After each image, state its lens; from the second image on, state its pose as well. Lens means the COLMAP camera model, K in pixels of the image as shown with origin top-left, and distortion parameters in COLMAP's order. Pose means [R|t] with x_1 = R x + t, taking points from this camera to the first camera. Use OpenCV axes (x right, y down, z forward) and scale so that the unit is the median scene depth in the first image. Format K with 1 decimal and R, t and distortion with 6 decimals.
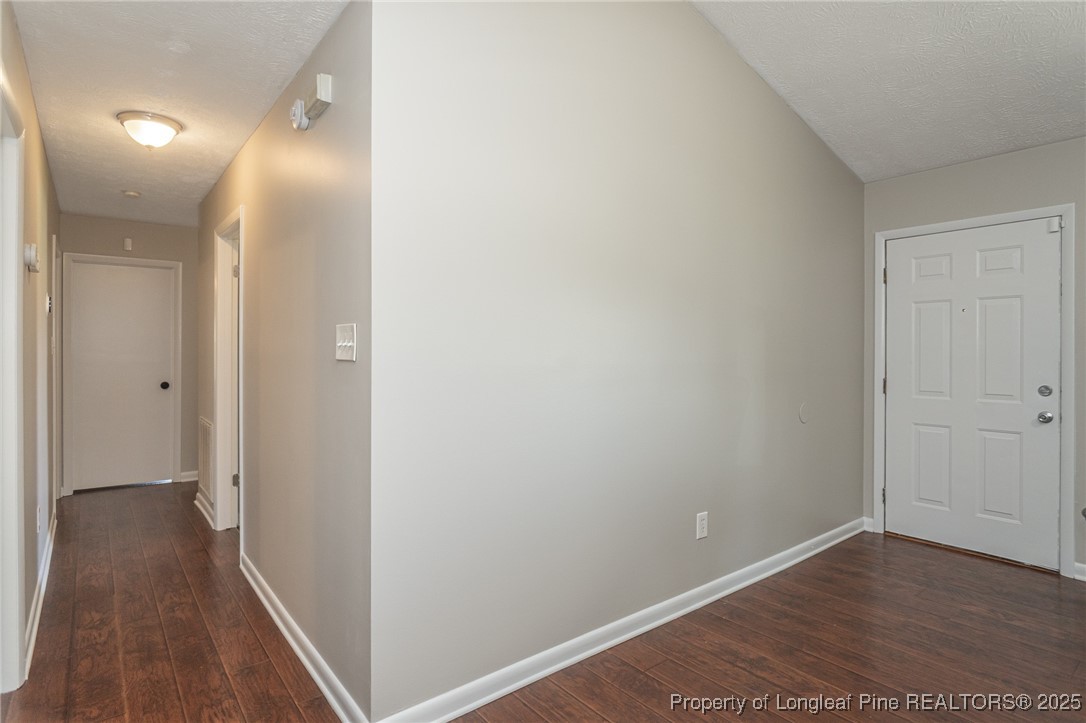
lens RADIAL K [[565.5, 0, 536.6], [0, 565.5, 359.0], [0, 0, 1]] dist [-0.003213, 0.001438]
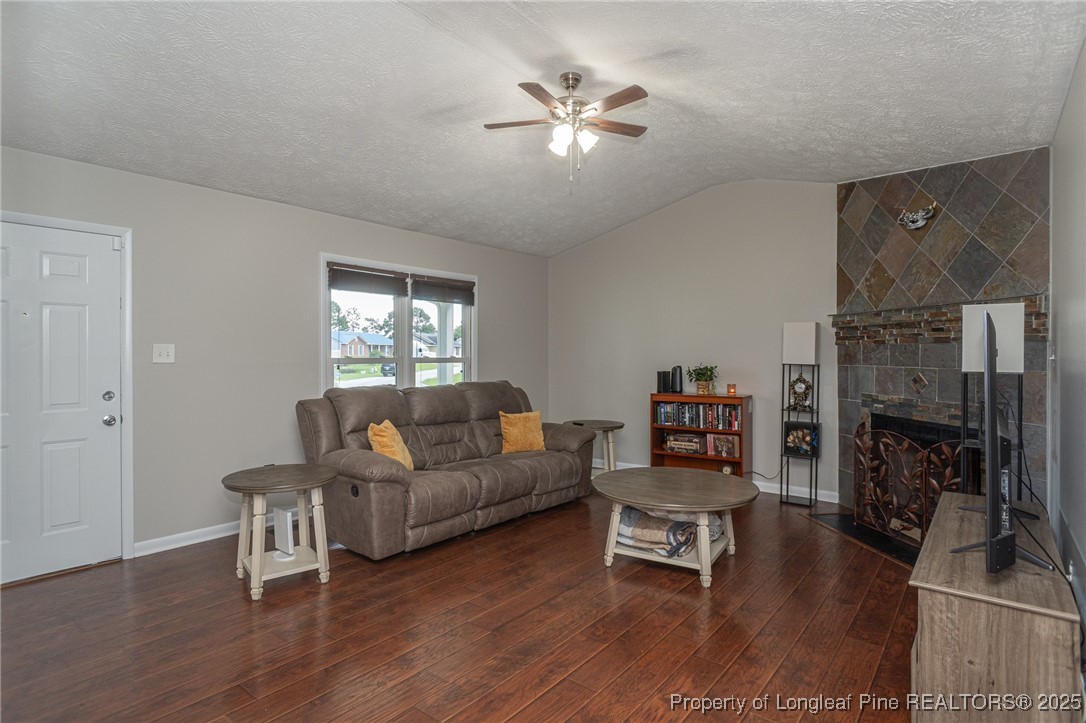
lens RADIAL K [[565.5, 0, 536.0], [0, 565.5, 358.5], [0, 0, 1]] dist [-0.003213, 0.001438]
pose [[-0.228285, -0.005558, 0.973578, -0.333334], [0.008253, 0.999937, 0.007644, -0.015539], [-0.973559, 0.009780, -0.228225, 0.453885]]
